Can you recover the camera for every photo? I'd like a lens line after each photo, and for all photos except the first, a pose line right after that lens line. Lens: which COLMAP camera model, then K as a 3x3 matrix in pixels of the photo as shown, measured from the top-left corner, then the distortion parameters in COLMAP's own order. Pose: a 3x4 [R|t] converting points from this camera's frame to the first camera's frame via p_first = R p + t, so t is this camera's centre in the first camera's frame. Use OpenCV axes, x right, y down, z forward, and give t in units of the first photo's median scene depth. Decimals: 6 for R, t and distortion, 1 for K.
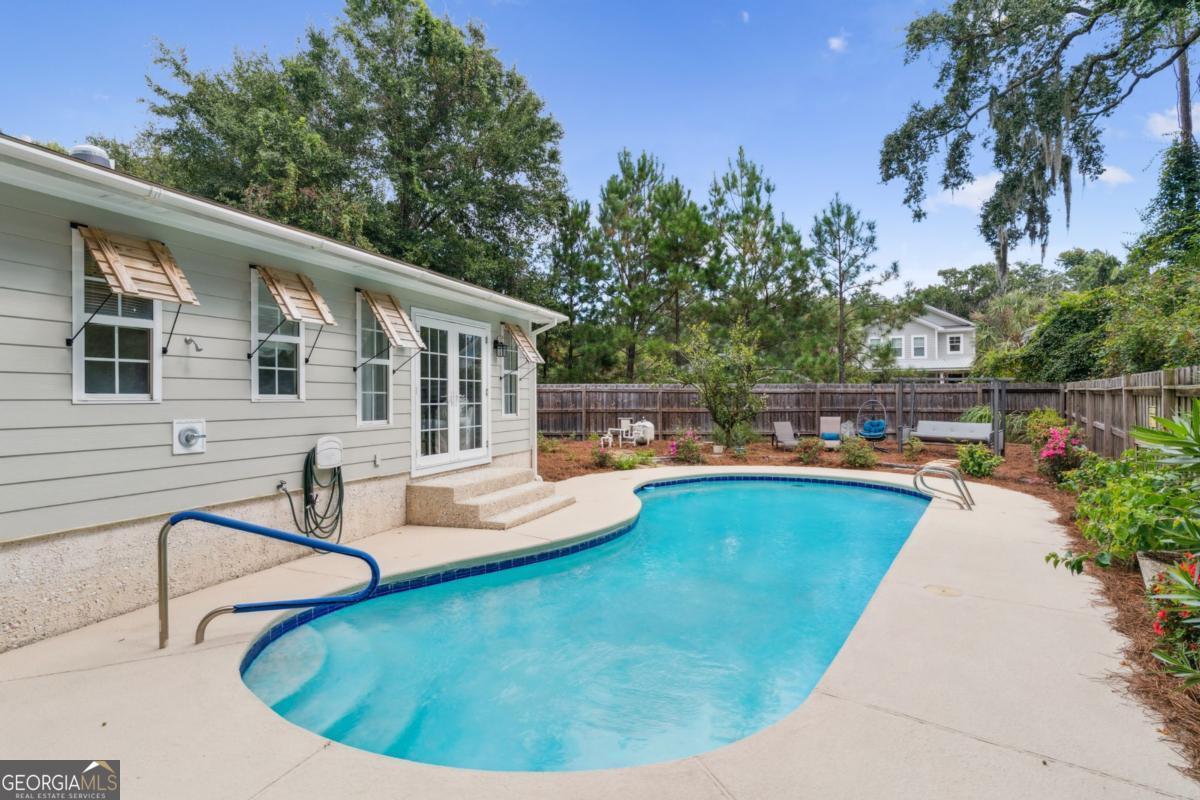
lens RADIAL K [[631.7, 0, 597.4], [0, 631.7, 395.8], [0, 0, 1]] dist [-0.000953, 0.004200]
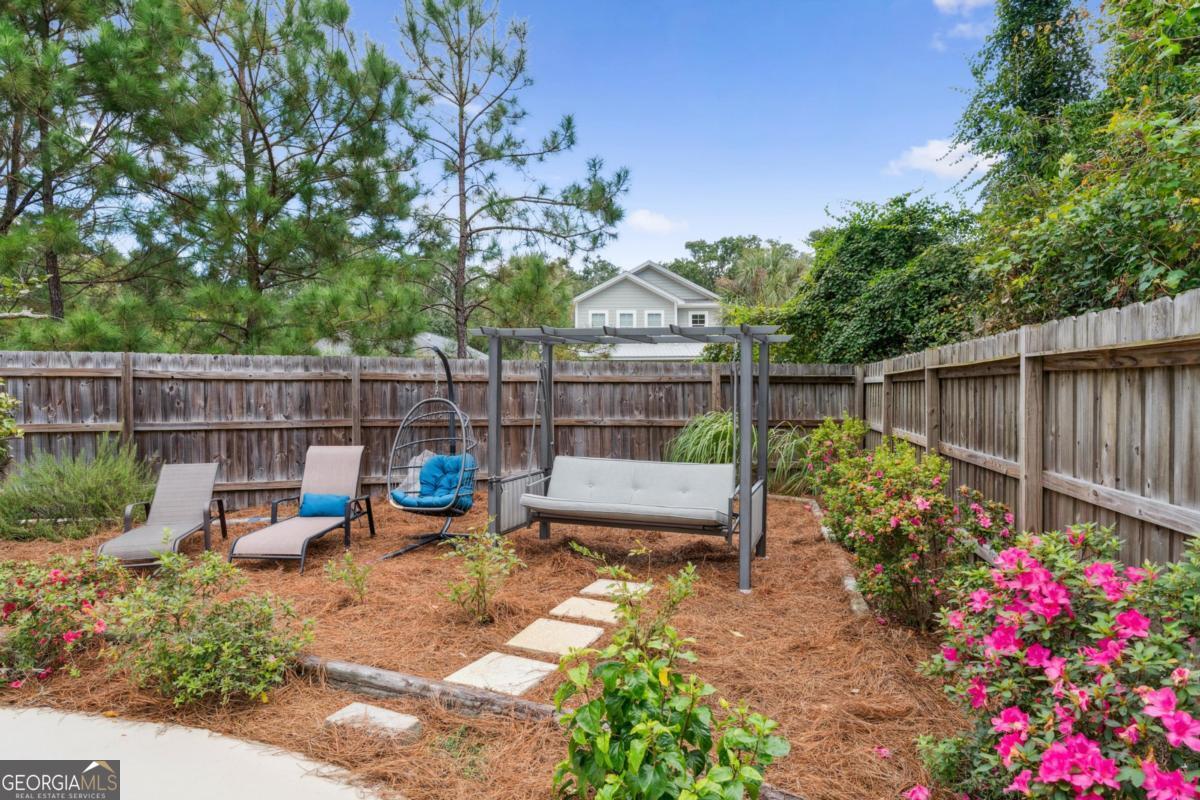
lens RADIAL K [[763.1, 0, 600.9], [0, 763.1, 403.8], [0, 0, 1]] dist [0.006353, 0.000770]
pose [[0.930771, -0.002050, 0.365597, 0.320233], [-0.001308, 0.999959, 0.008937, 0.005431], [-0.365600, -0.008796, 0.930730, 0.506939]]
